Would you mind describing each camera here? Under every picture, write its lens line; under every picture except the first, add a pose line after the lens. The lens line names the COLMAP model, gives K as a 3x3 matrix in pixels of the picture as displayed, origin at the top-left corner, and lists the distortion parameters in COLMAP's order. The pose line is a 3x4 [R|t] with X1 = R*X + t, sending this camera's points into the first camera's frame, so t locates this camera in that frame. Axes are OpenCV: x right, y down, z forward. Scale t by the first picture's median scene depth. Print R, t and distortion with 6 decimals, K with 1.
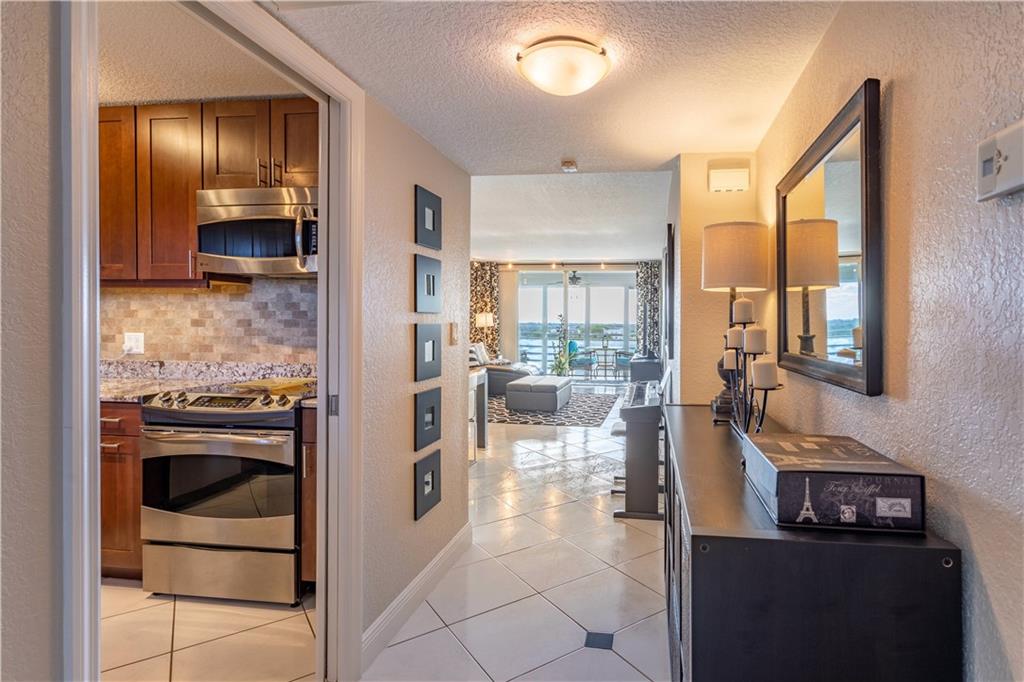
lens RADIAL K [[513.3, 0, 583.9], [0, 513.3, 330.5], [0, 0, 1]] dist [0.001176, 0.000458]
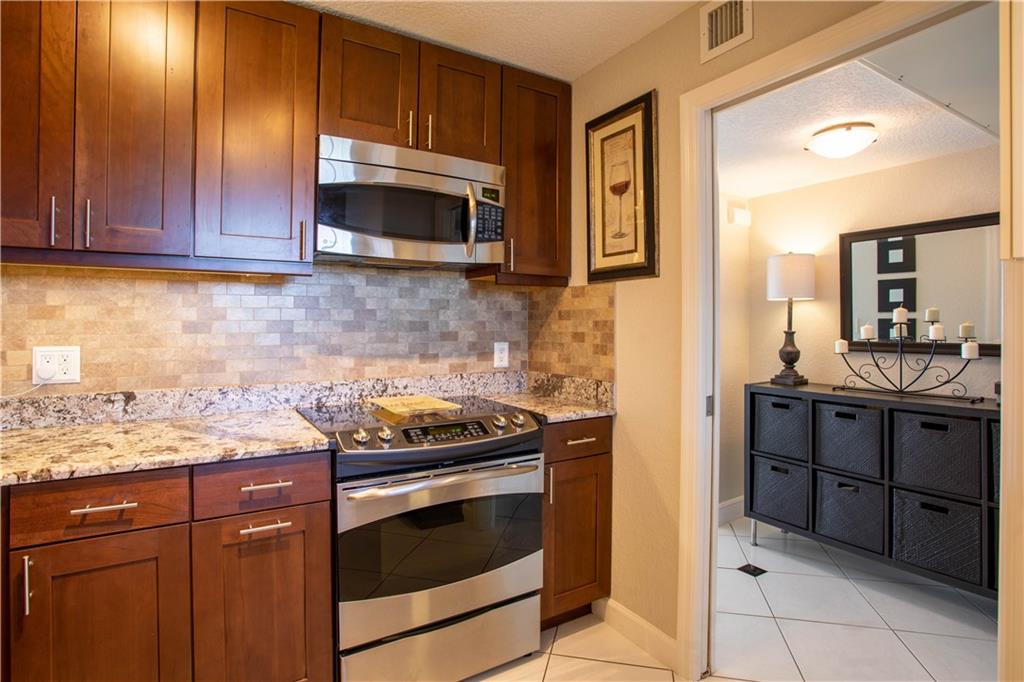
lens RADIAL K [[520.3, 0, 501.9], [0, 520.3, 328.3], [0, 0, 1]] dist [-0.057148, 0.000284]
pose [[0.781292, -0.014284, 0.624002, -0.867684], [0.014556, 0.999883, 0.004662, -0.010940], [-0.623996, 0.005441, 0.781409, 0.278515]]
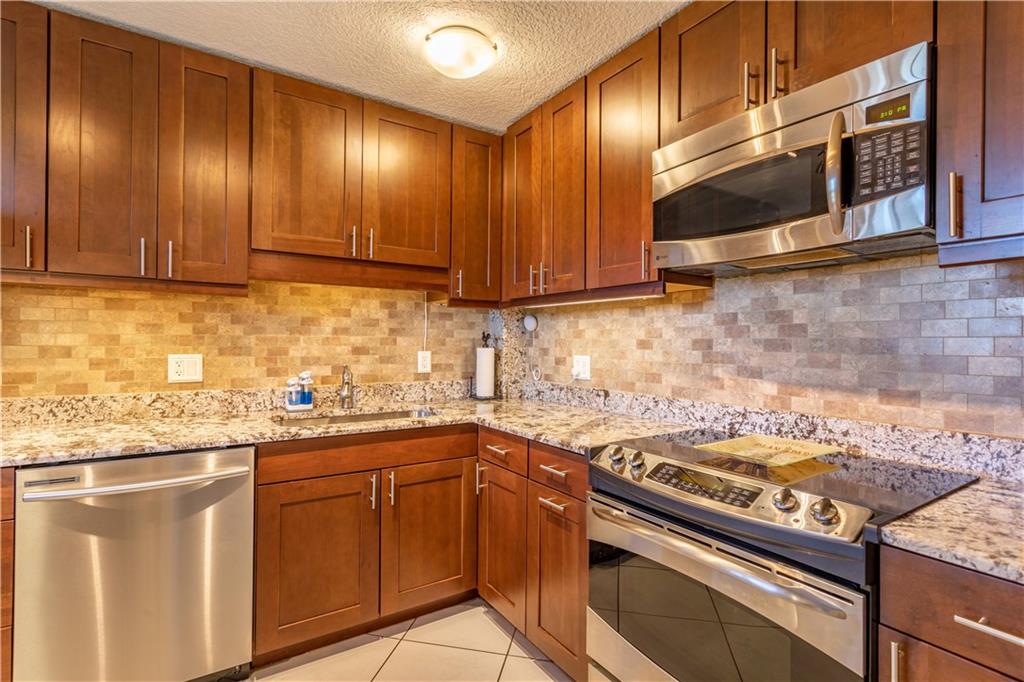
lens RADIAL K [[481.5, 0, 512.0], [0, 481.5, 341.0], [0, 0, 1]] dist [0.000305, 0.000803]
pose [[0.650794, -0.005424, -0.759235, -0.338374], [-0.012067, 0.999774, -0.017486, -0.004753], [0.759158, 0.020542, 0.650582, 0.386050]]
